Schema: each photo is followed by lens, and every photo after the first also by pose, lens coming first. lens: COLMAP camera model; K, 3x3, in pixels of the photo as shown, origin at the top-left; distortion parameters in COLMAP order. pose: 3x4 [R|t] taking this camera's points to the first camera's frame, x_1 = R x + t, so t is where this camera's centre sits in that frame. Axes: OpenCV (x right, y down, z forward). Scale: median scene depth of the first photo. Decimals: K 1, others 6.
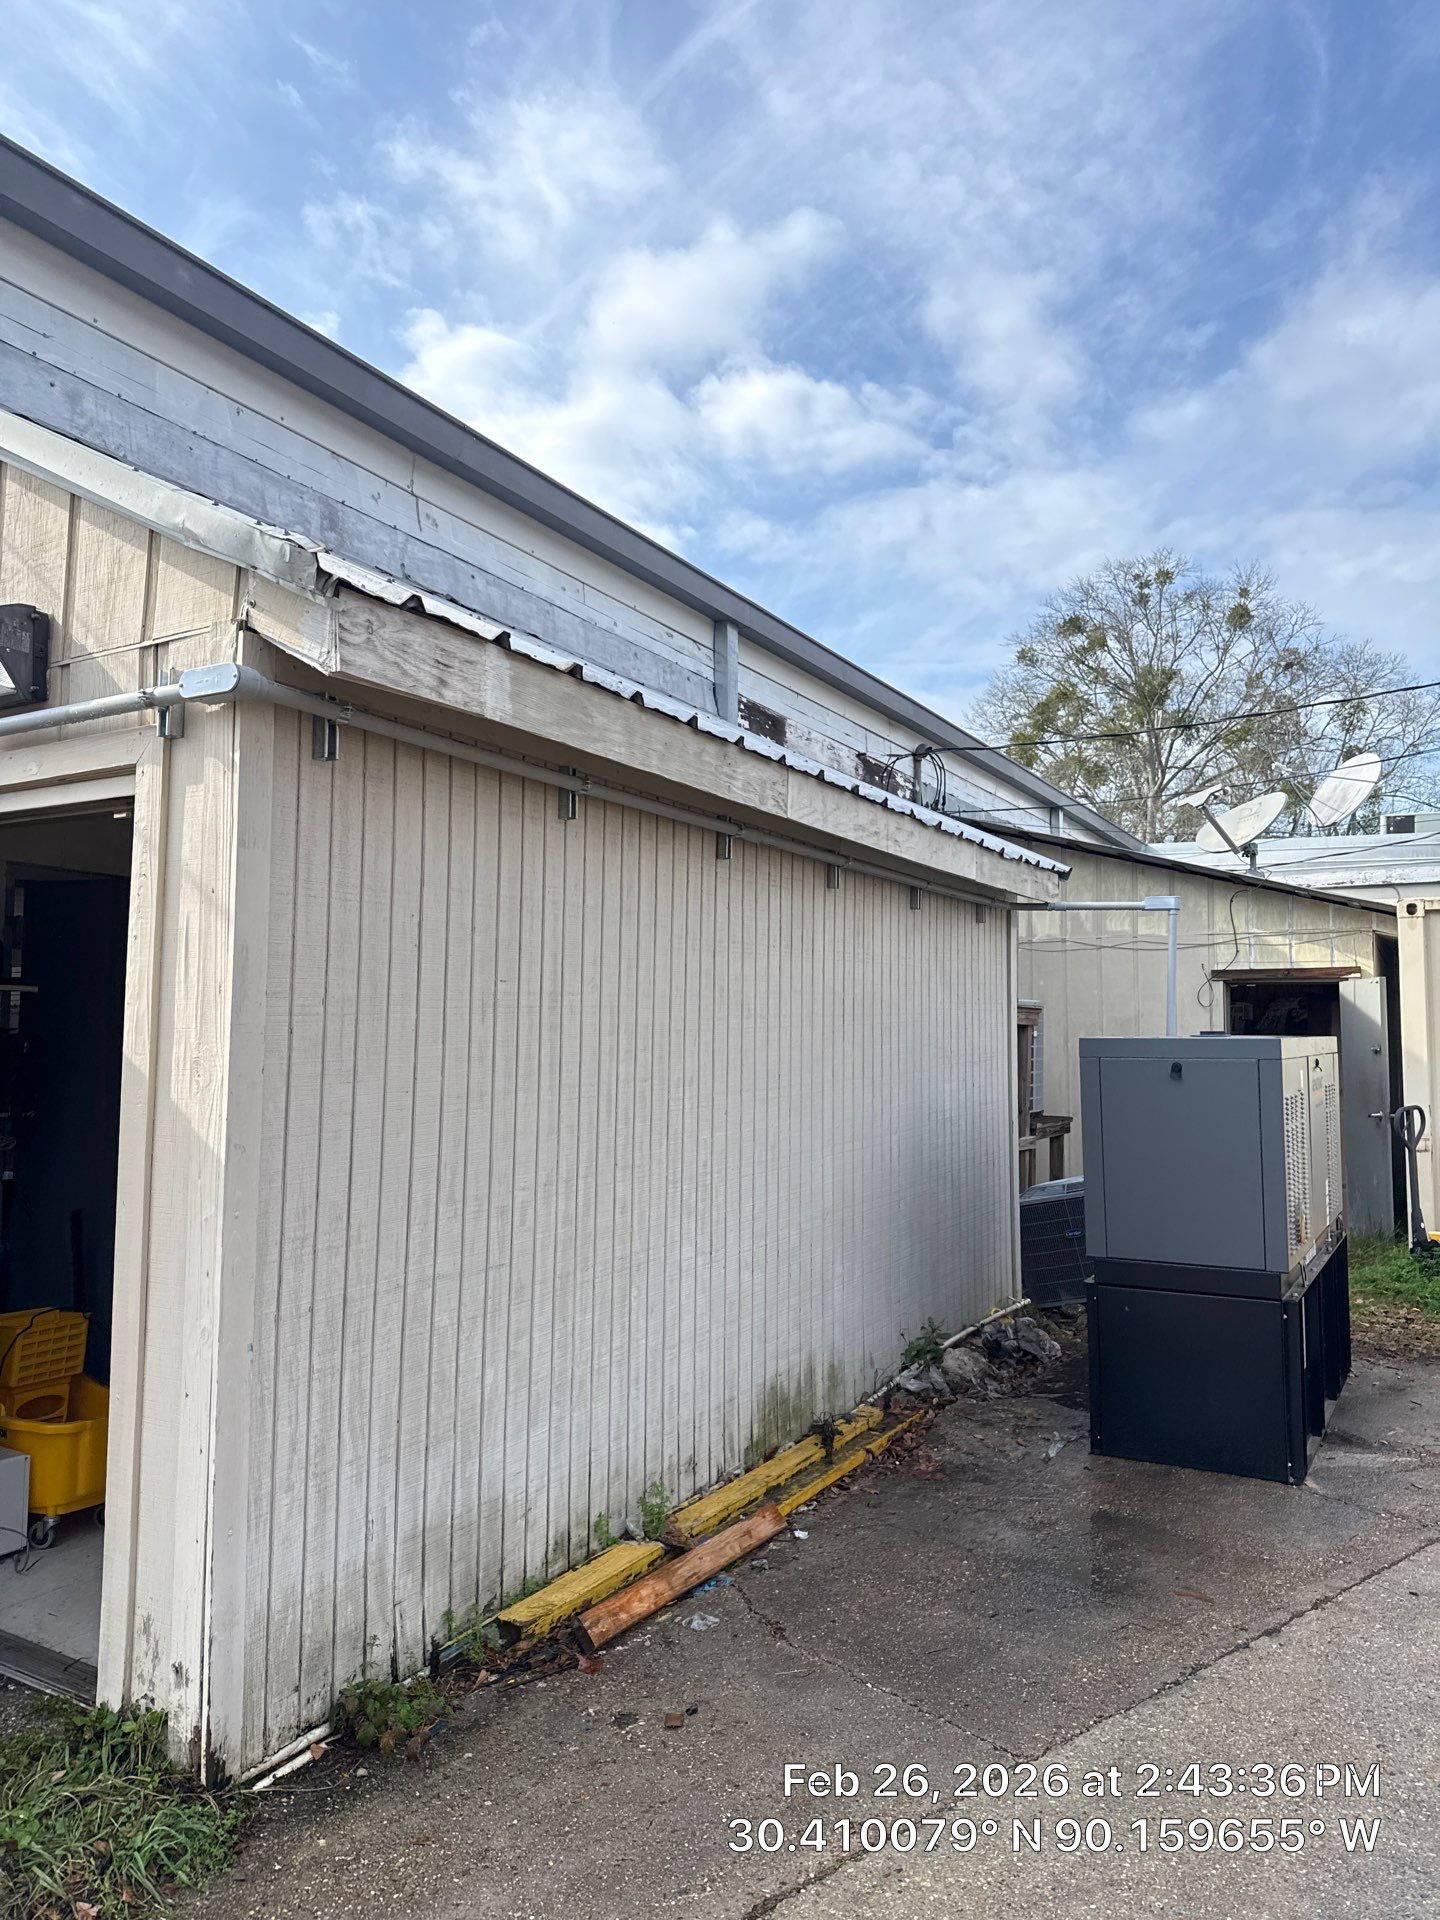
lens RADIAL K [[1313.2, 0, 720.0], [0, 1313.2, 960.0], [0, 0, 1]] dist [0.104713, -0.149593]
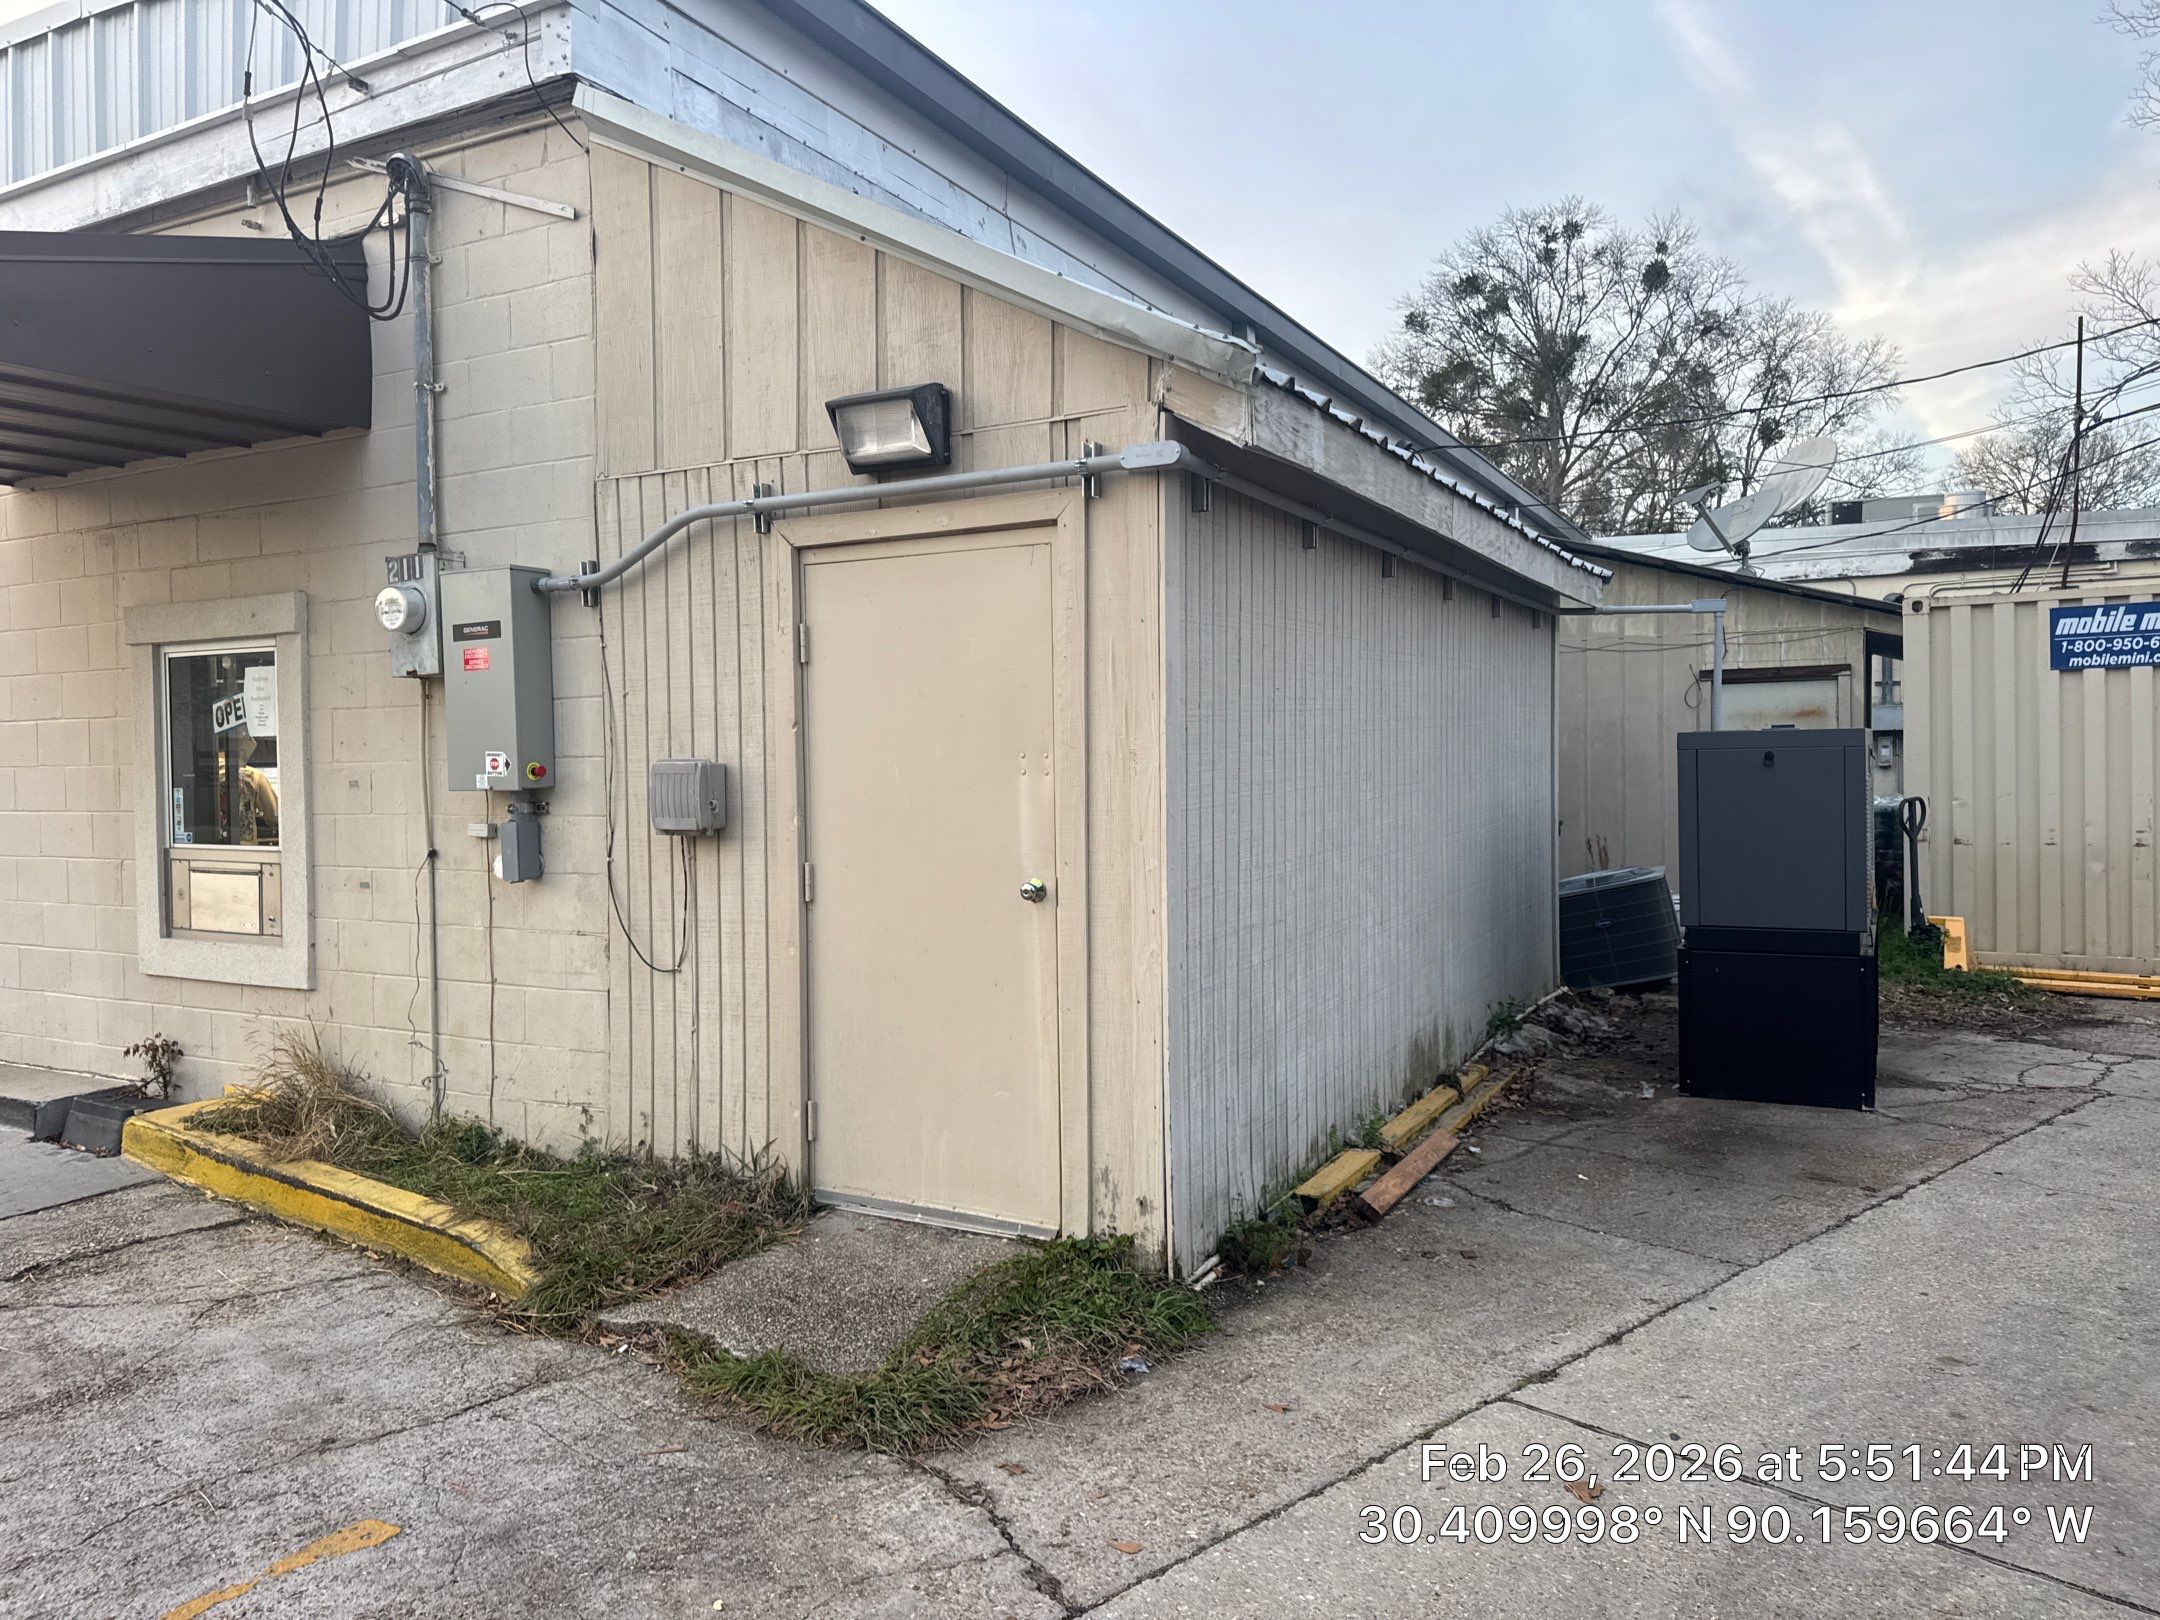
lens RADIAL K [[1477.4, 0, 1088.6], [0, 1477.4, 797.8], [0, 0, 1]] dist [0.104713, -0.149593]
pose [[0.999427, -0.016845, 0.029350, -0.184995], [0.014242, 0.996131, 0.086715, -0.001745], [-0.030697, -0.086248, 0.995801, -0.169135]]
